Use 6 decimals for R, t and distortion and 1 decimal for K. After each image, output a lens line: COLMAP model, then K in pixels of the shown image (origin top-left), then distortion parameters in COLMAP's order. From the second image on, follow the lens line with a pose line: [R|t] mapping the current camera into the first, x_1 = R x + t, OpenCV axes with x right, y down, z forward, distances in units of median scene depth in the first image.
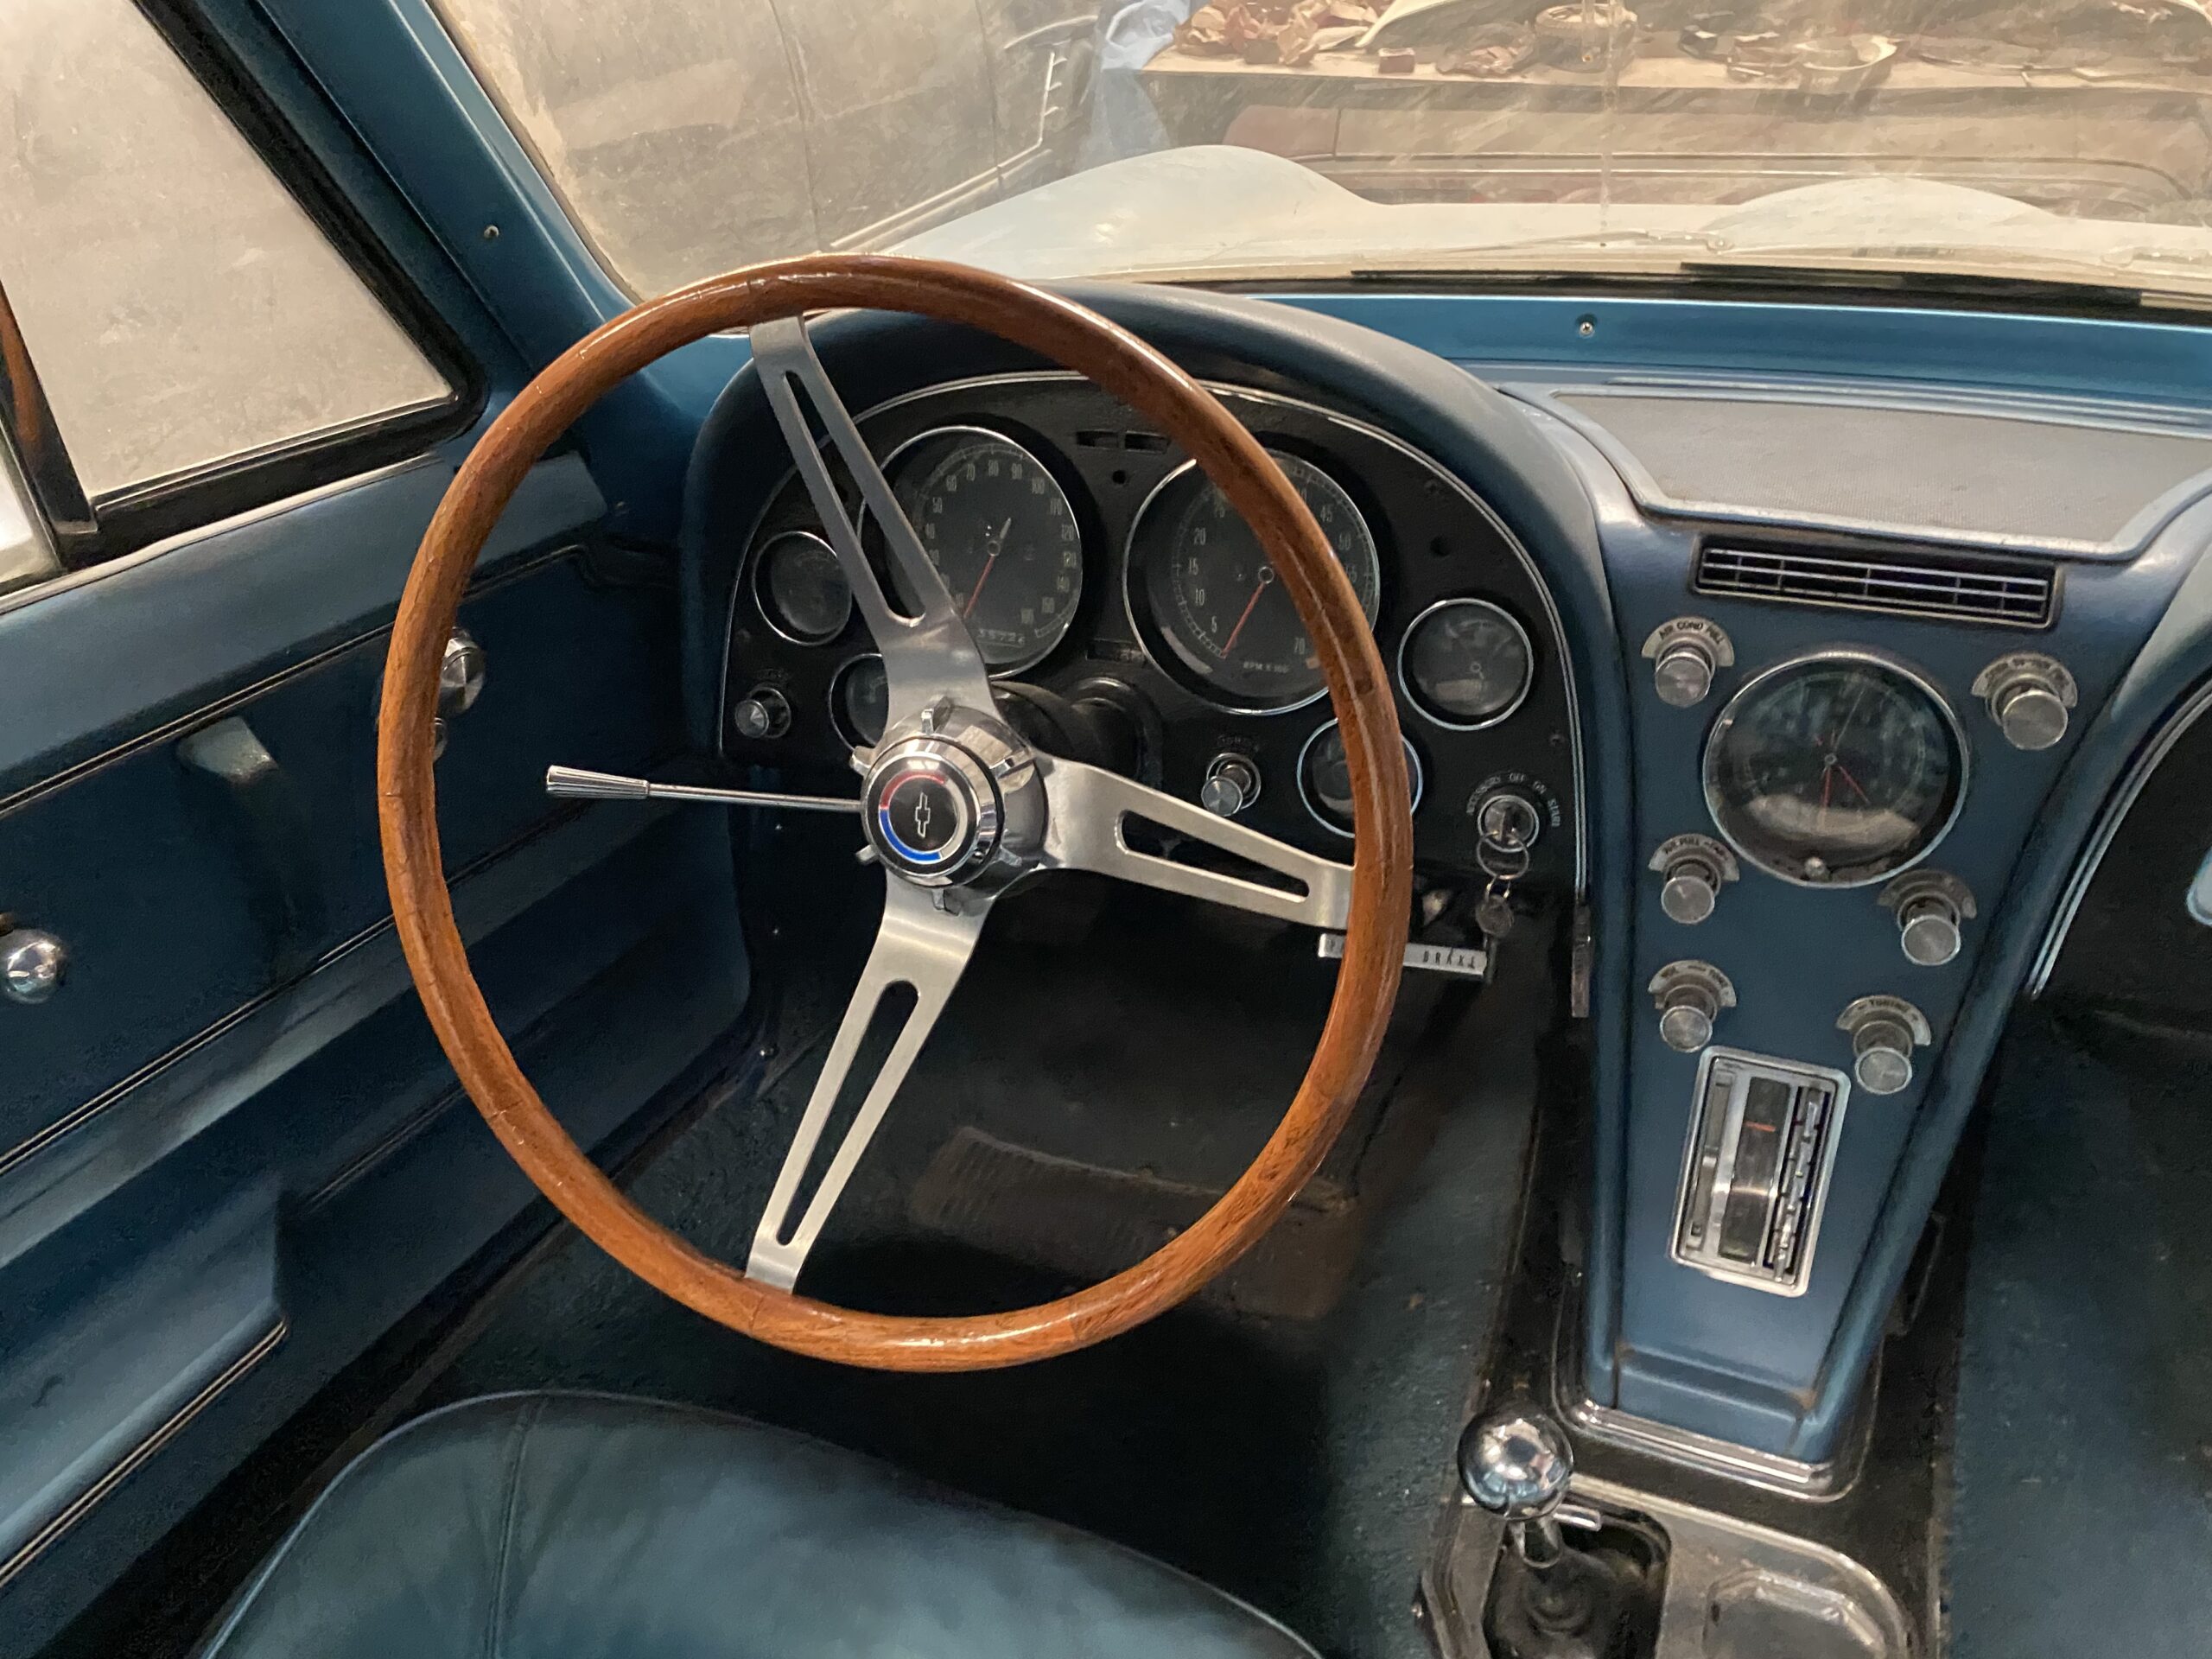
lens RADIAL K [[1720.9, 0, 1090.4], [0, 1720.9, 831.2], [0, 0, 1]] dist [0.031351, -0.034393]
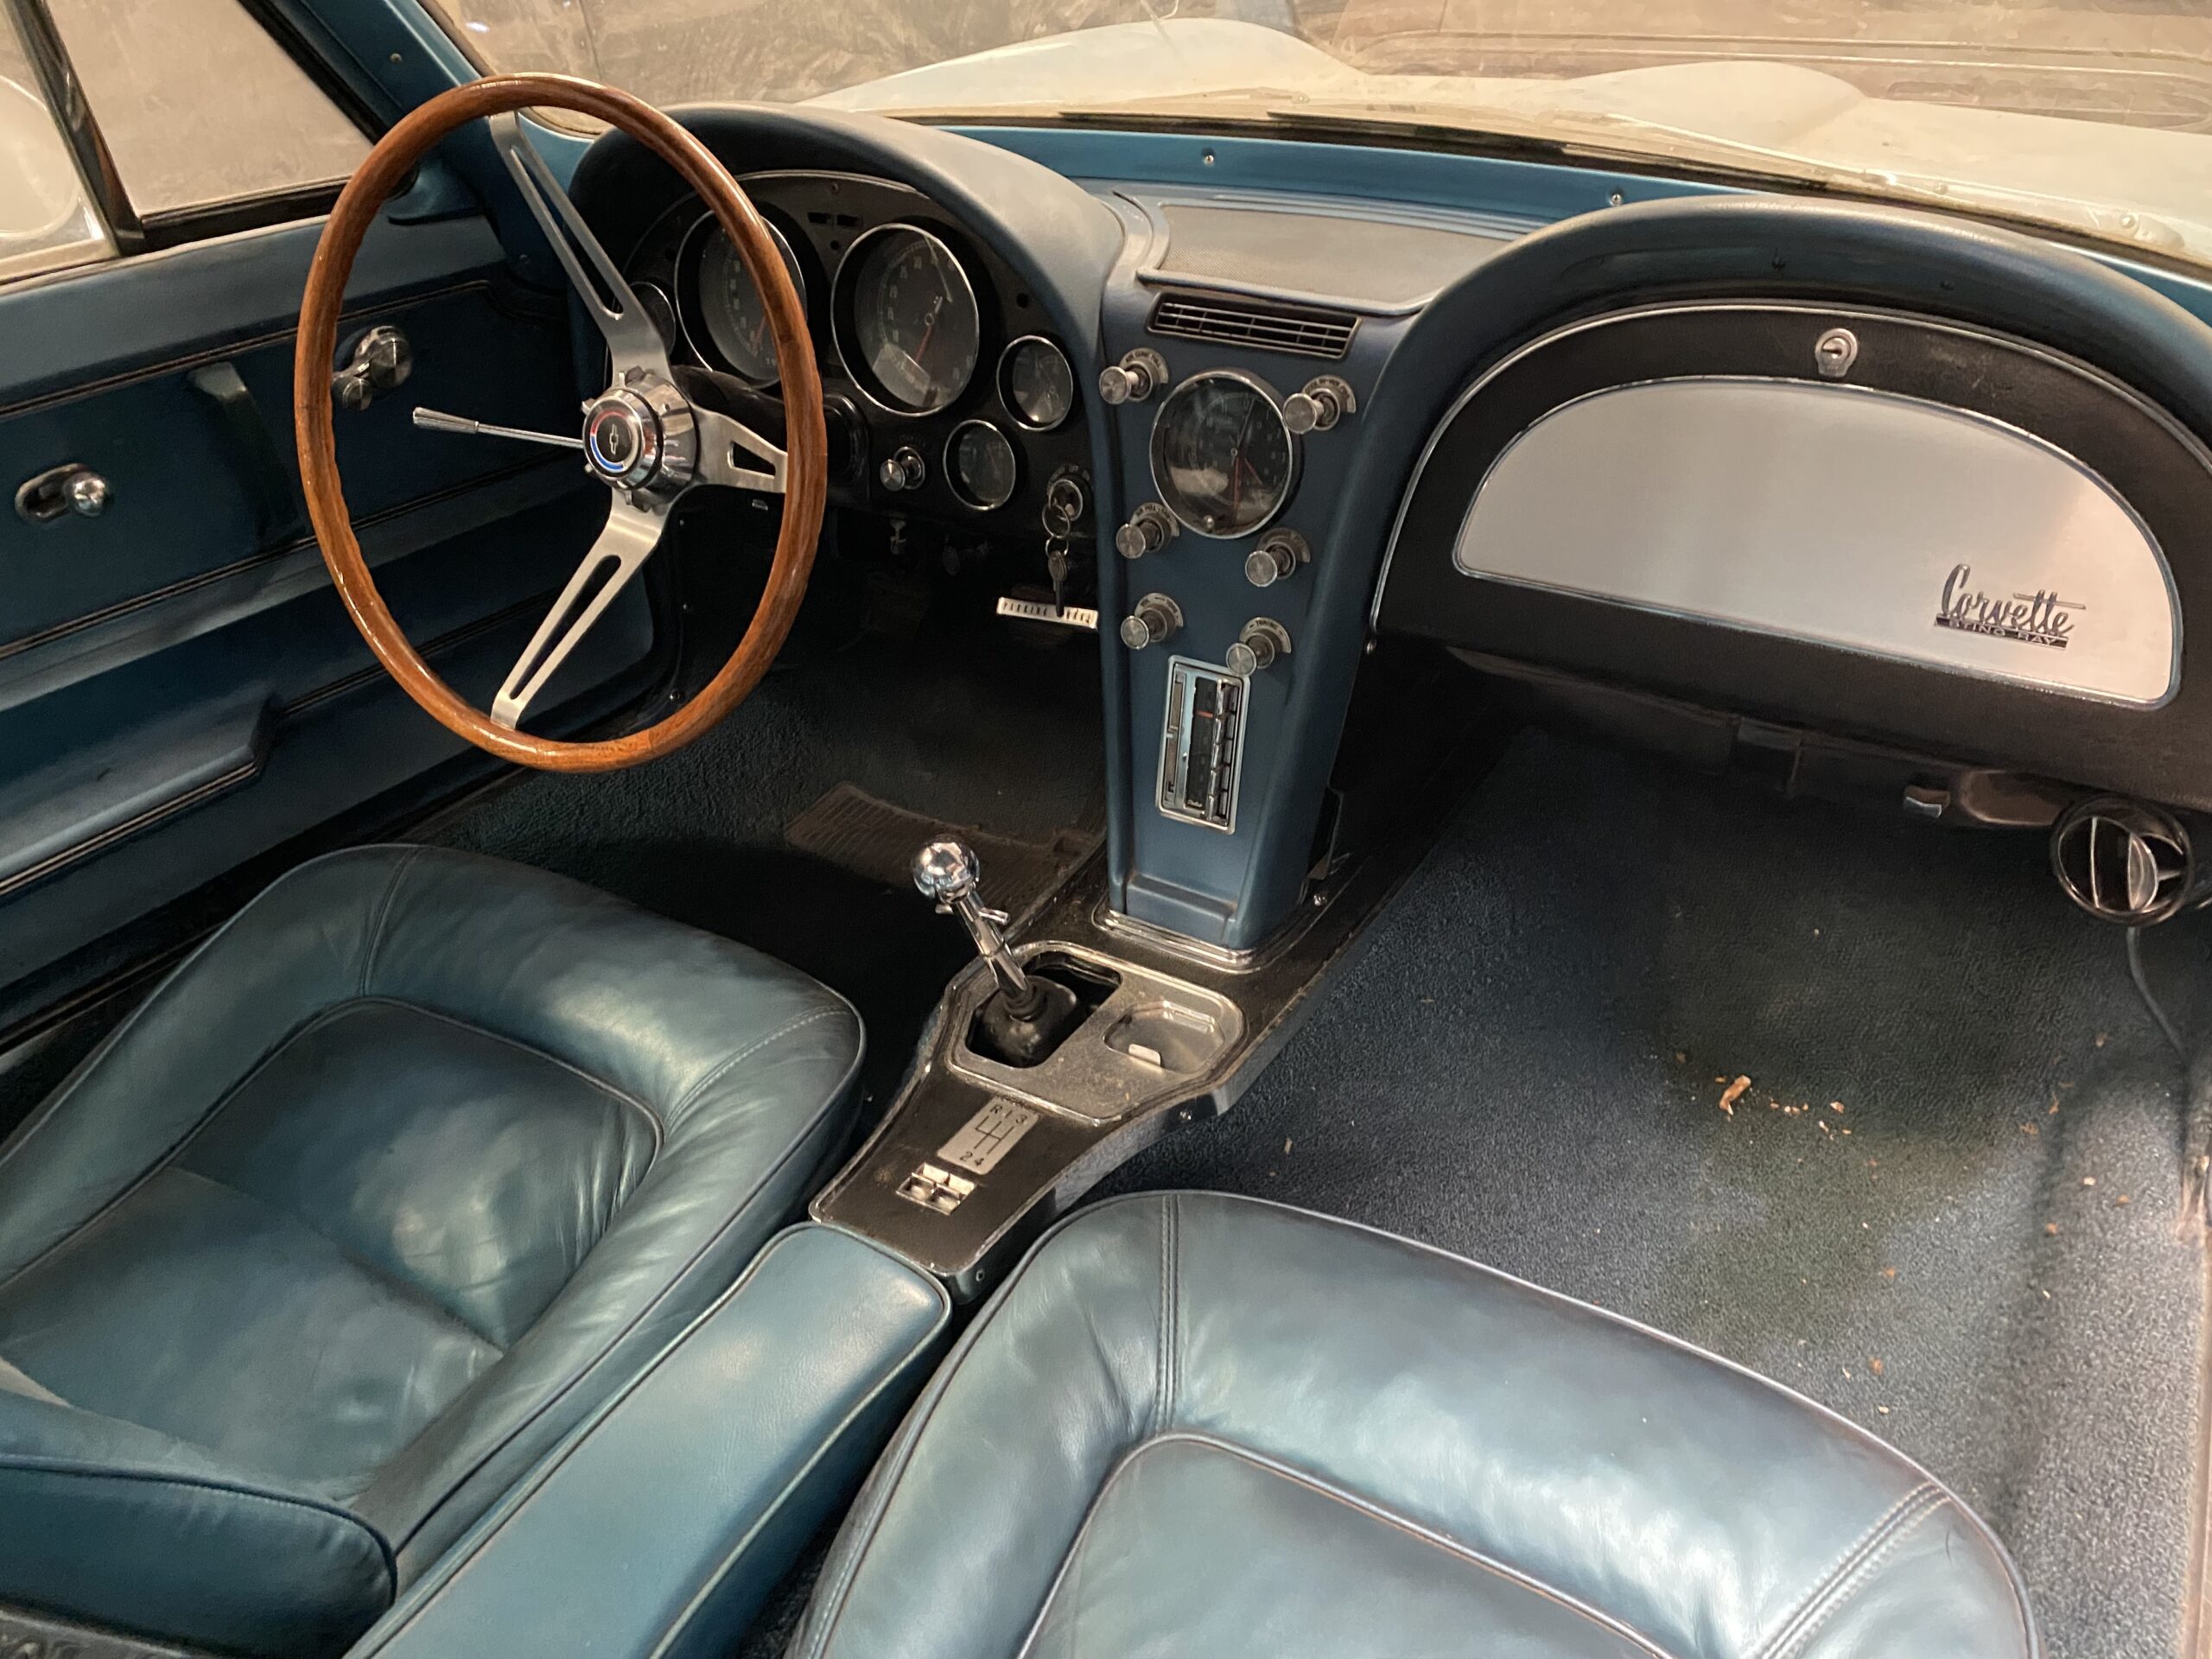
lens RADIAL K [[1700.6, 0, 1106.6], [0, 1700.6, 807.7], [0, 0, 1]] dist [0.033148, -0.046621]
pose [[0.989997, 0.080870, -0.115608, 0.524899], [-0.074302, 0.995427, 0.060038, 0.187666], [0.119934, -0.050848, 0.991479, -0.488125]]
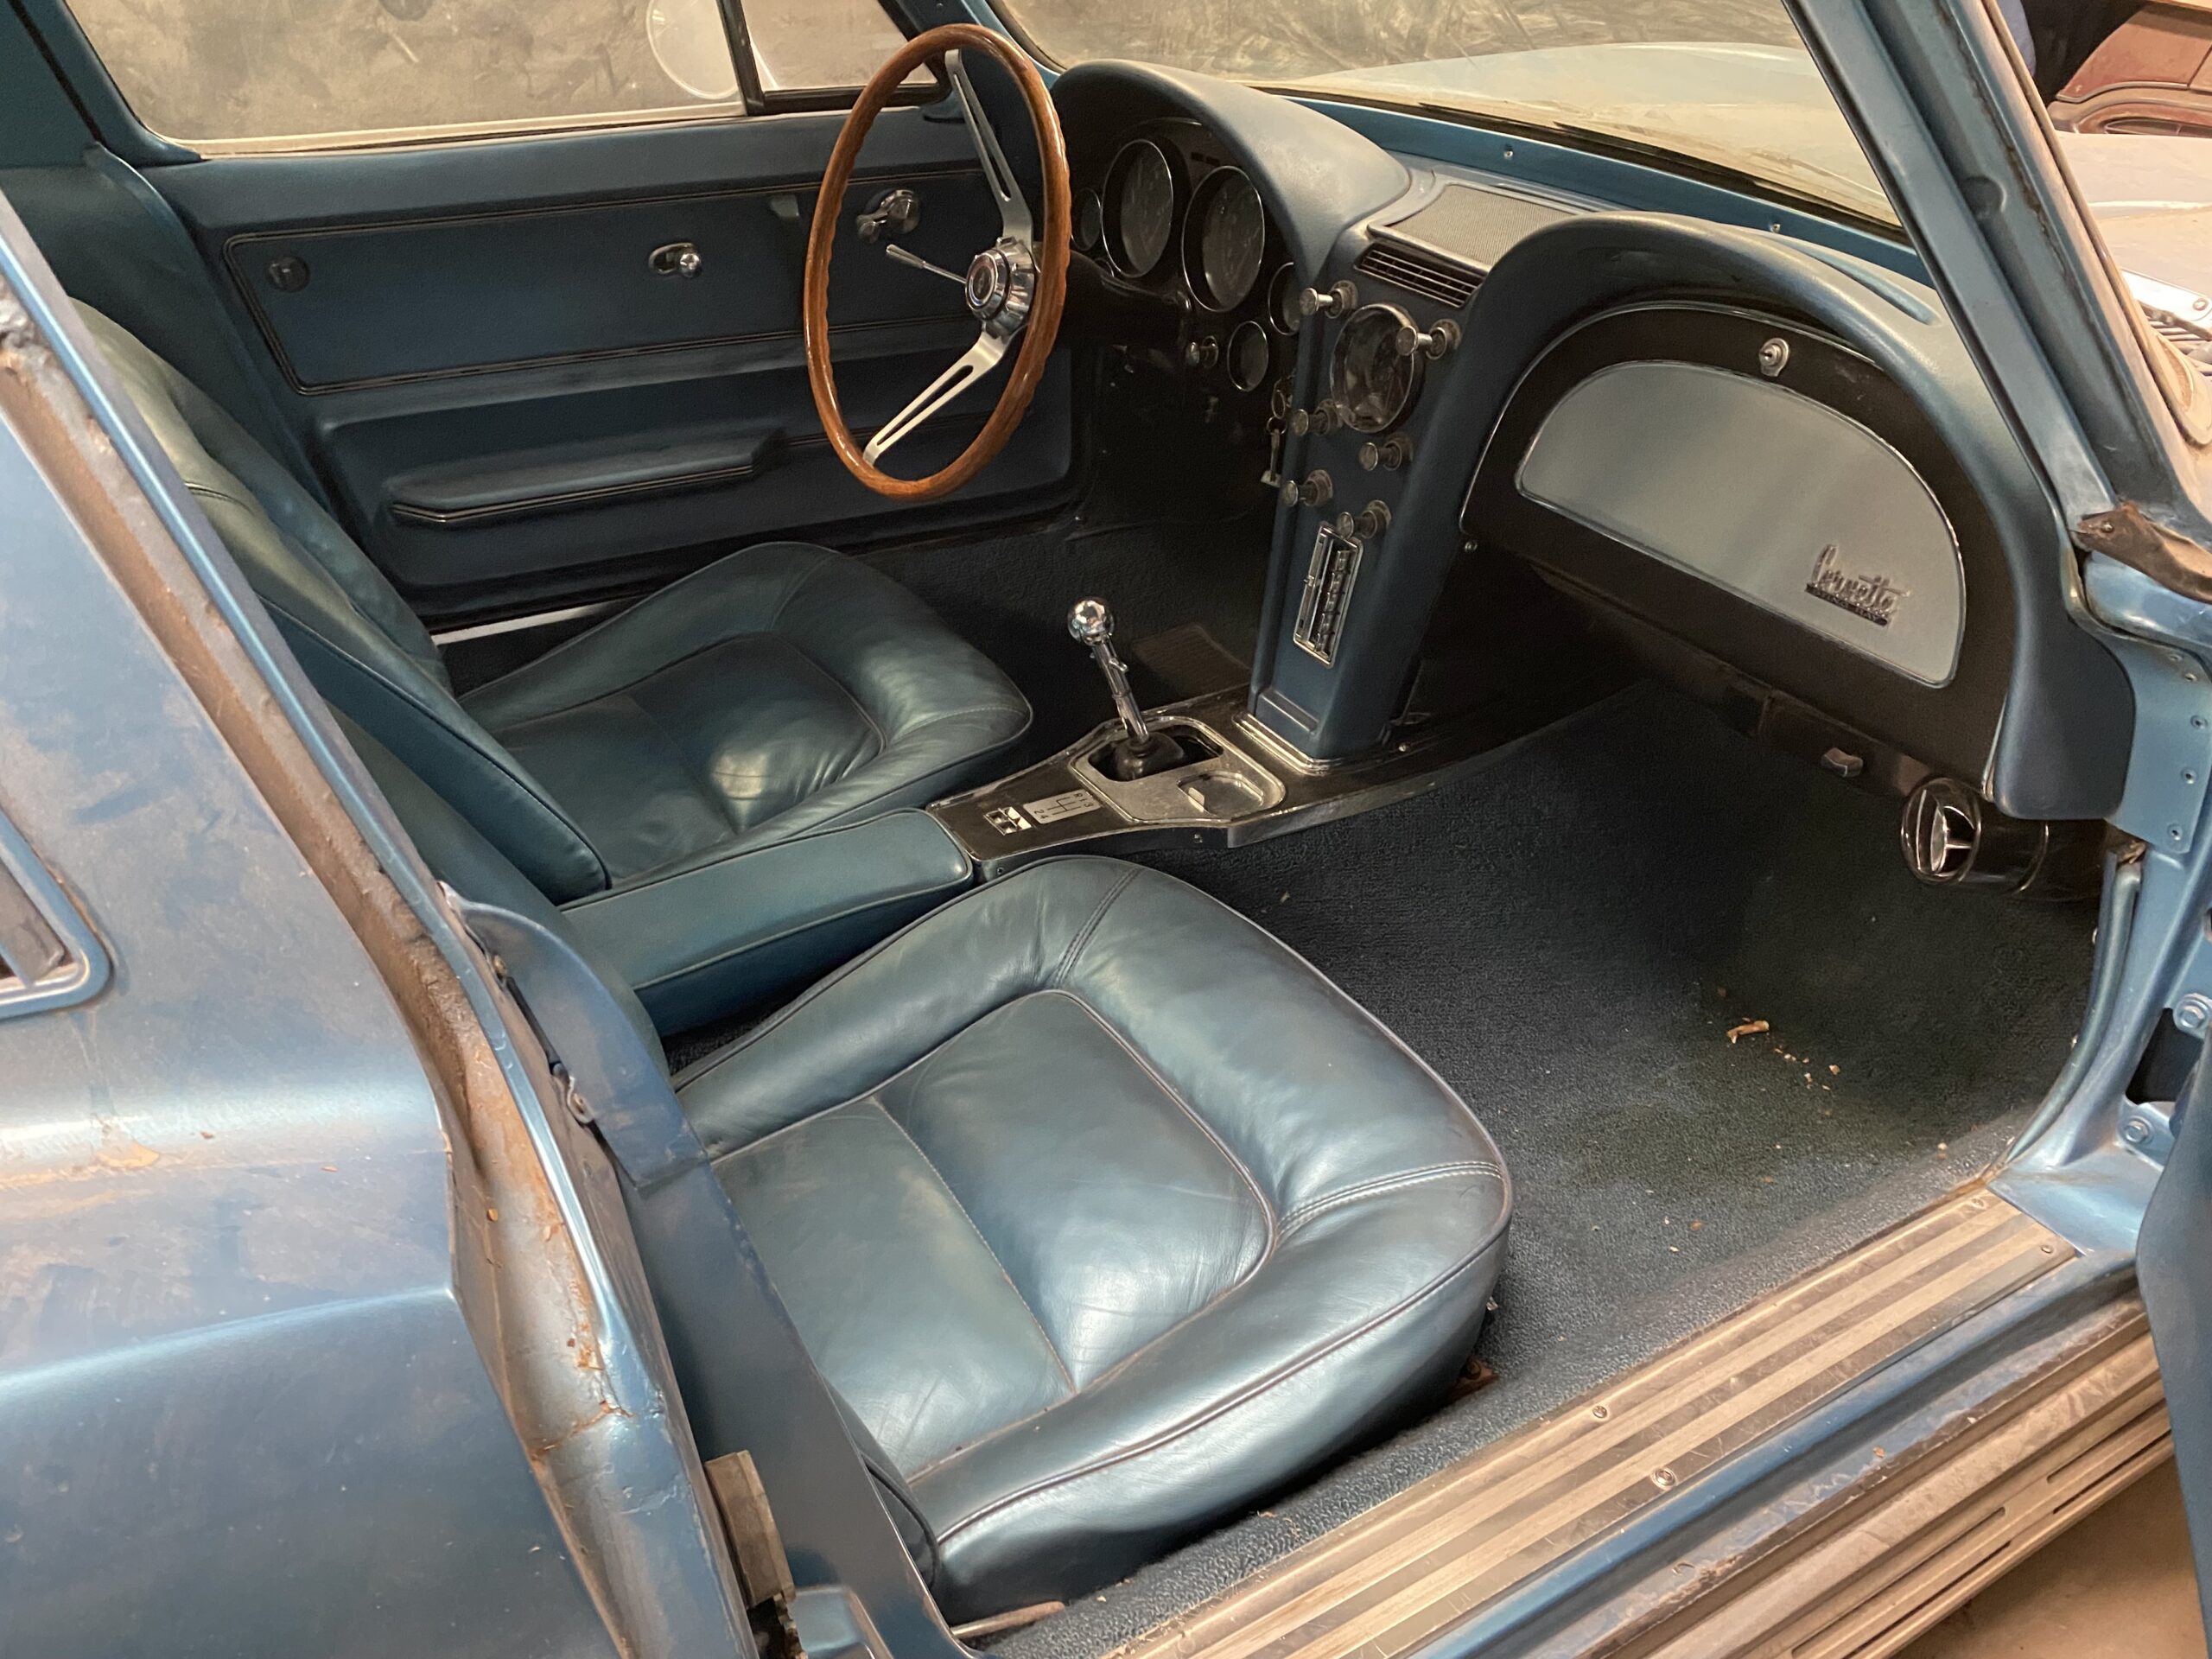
lens RADIAL K [[1720.9, 0, 1084.2], [0, 1720.9, 833.6], [0, 0, 1]] dist [0.031351, -0.034393]
pose [[0.801548, 0.356801, -0.479806, 1.299256], [-0.319475, 0.933861, 0.160748, 0.247492], [0.505427, 0.024439, 0.862523, -0.849457]]
